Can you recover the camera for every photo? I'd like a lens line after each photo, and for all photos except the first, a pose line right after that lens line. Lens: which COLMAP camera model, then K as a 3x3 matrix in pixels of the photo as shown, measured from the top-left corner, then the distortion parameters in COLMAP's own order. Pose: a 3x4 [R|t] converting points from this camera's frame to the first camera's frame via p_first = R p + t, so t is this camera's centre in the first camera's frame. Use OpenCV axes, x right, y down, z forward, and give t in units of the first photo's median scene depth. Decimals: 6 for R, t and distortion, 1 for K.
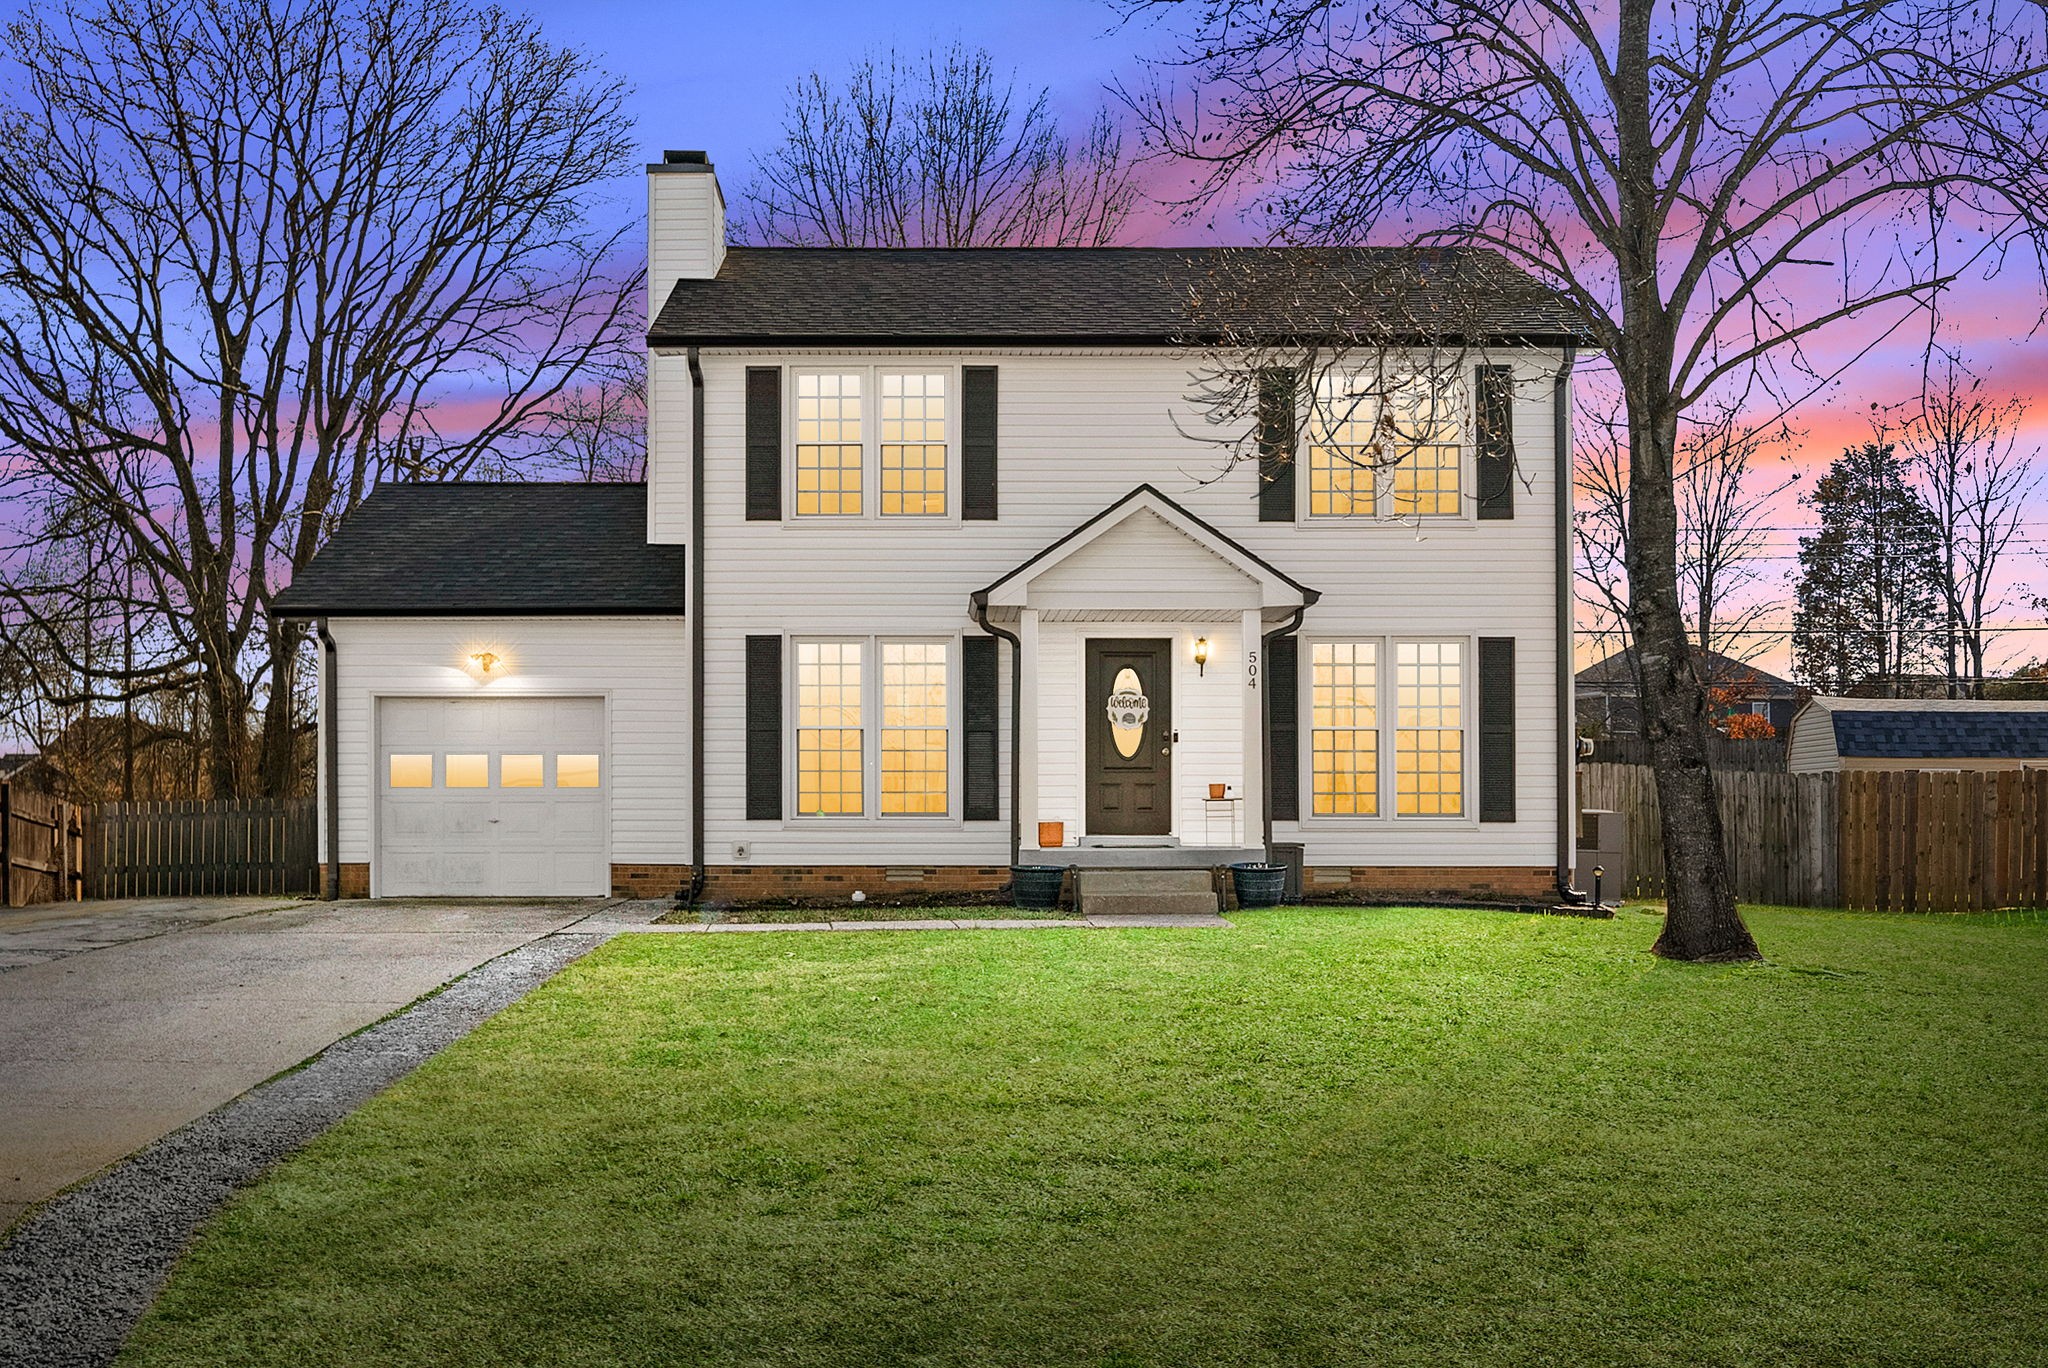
lens RADIAL K [[866.2, 0, 1024.8], [0, 866.2, 796.2], [0, 0, 1]] dist [-0.000163, -0.000039]
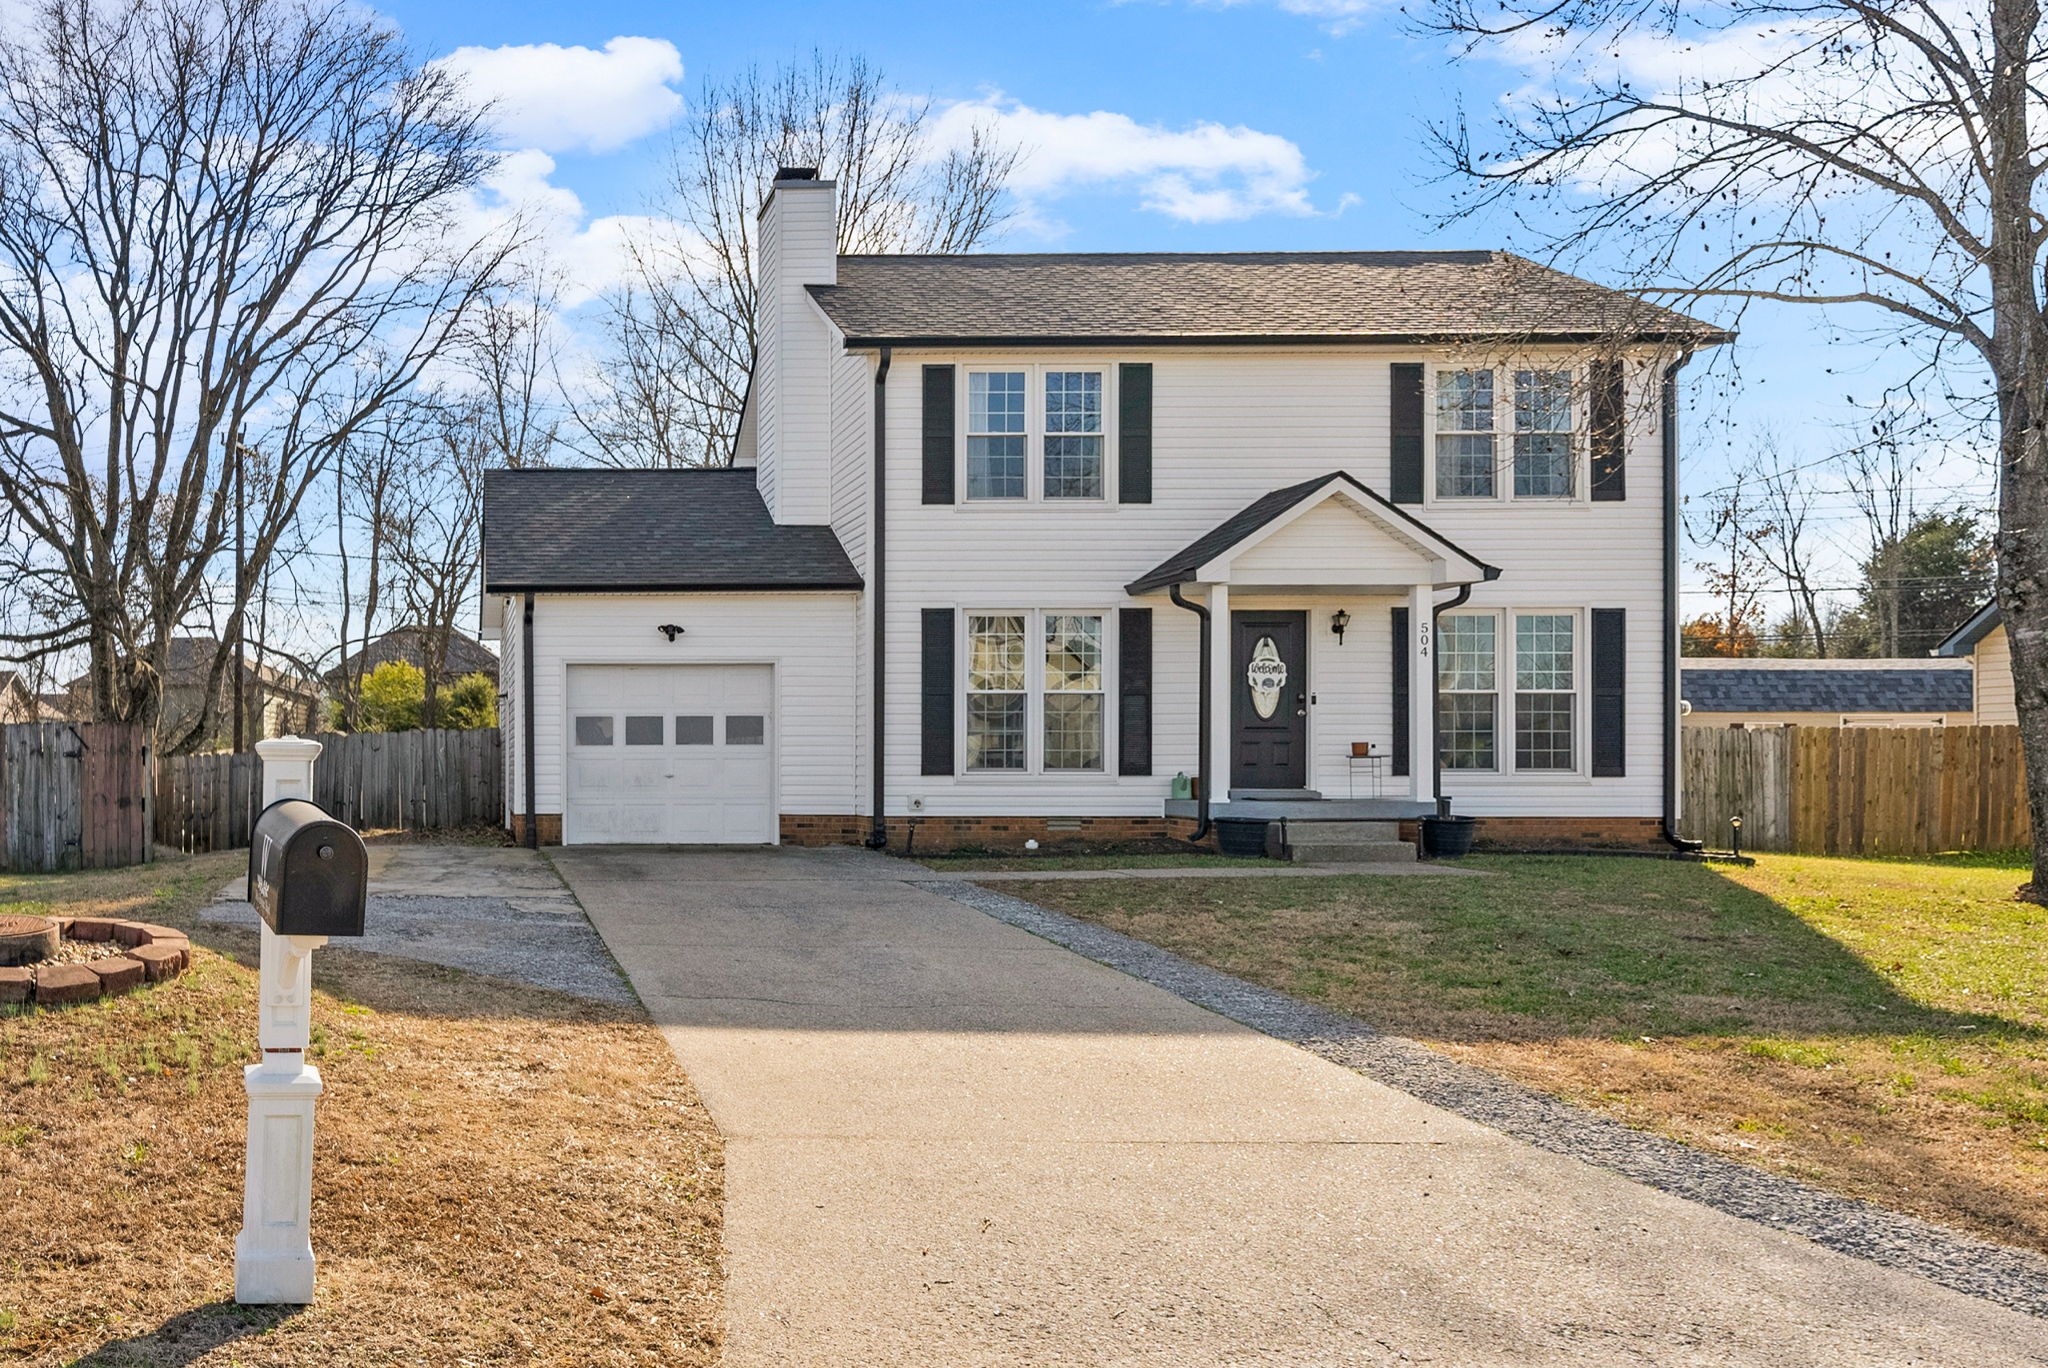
lens RADIAL K [[784.8, 0, 1023.5], [0, 784.8, 751.5], [0, 0, 1]] dist [0.001476, -0.000046]
pose [[0.999986, -0.001306, -0.005179, -0.186287], [0.001314, 0.999998, 0.001423, -0.004240], [0.005178, -0.001430, 0.999986, -0.001454]]
